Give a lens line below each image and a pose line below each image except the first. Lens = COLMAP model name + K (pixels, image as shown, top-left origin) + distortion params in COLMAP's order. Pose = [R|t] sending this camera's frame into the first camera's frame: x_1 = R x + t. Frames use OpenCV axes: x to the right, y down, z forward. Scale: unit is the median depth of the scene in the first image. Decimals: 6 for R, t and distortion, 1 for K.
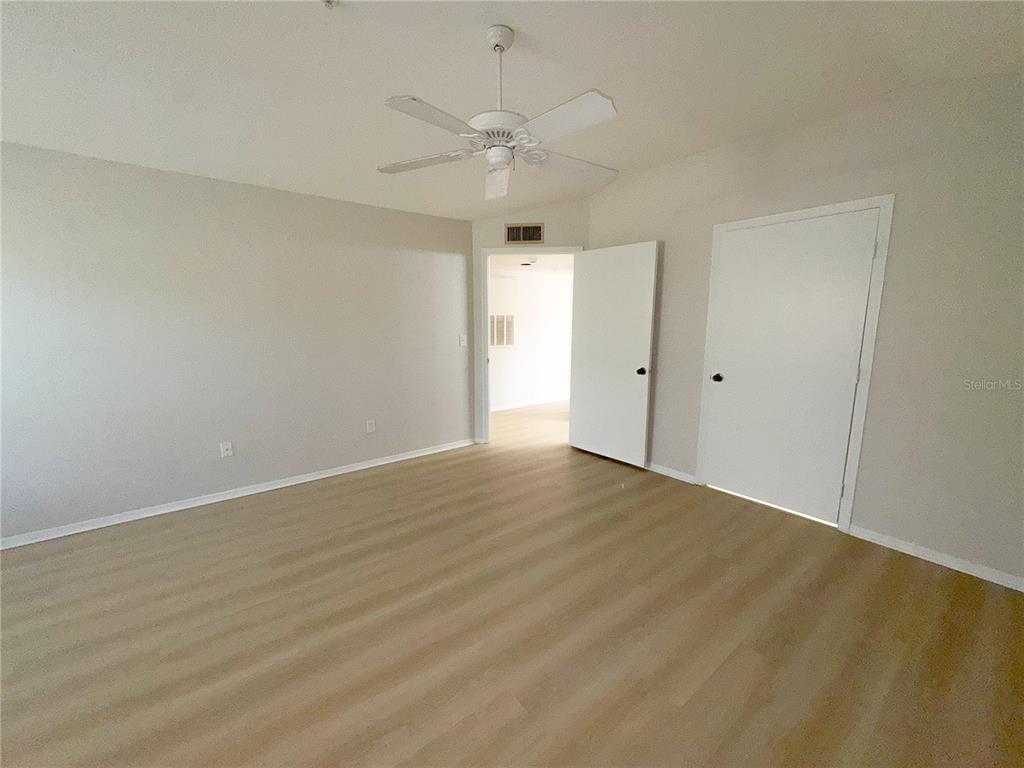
lens RADIAL K [[408.0, 0, 512.0], [0, 408.0, 384.0], [0, 0, 1]] dist [0.000731, 0.000673]
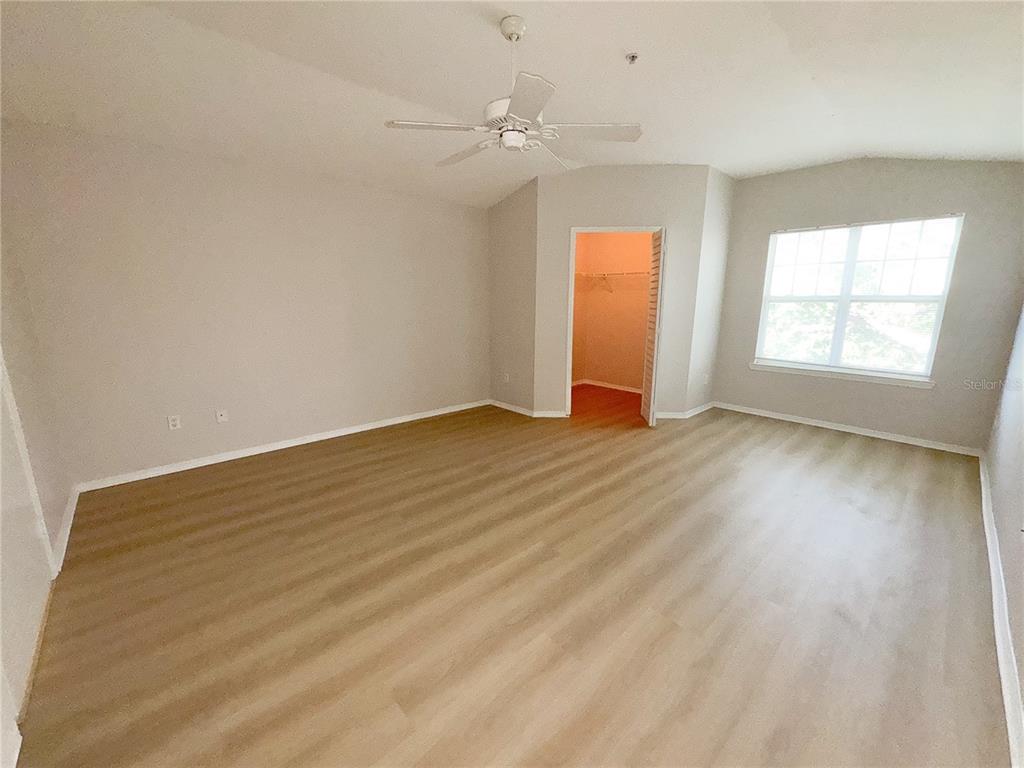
lens RADIAL K [[408.0, 0, 512.0], [0, 408.0, 384.0], [0, 0, 1]] dist [0.000731, 0.000673]
pose [[-0.997817, 0.012422, -0.064859, 0.034527], [-0.010967, 0.937336, 0.348254, -0.288081], [0.065121, 0.348205, -0.935154, 1.993678]]
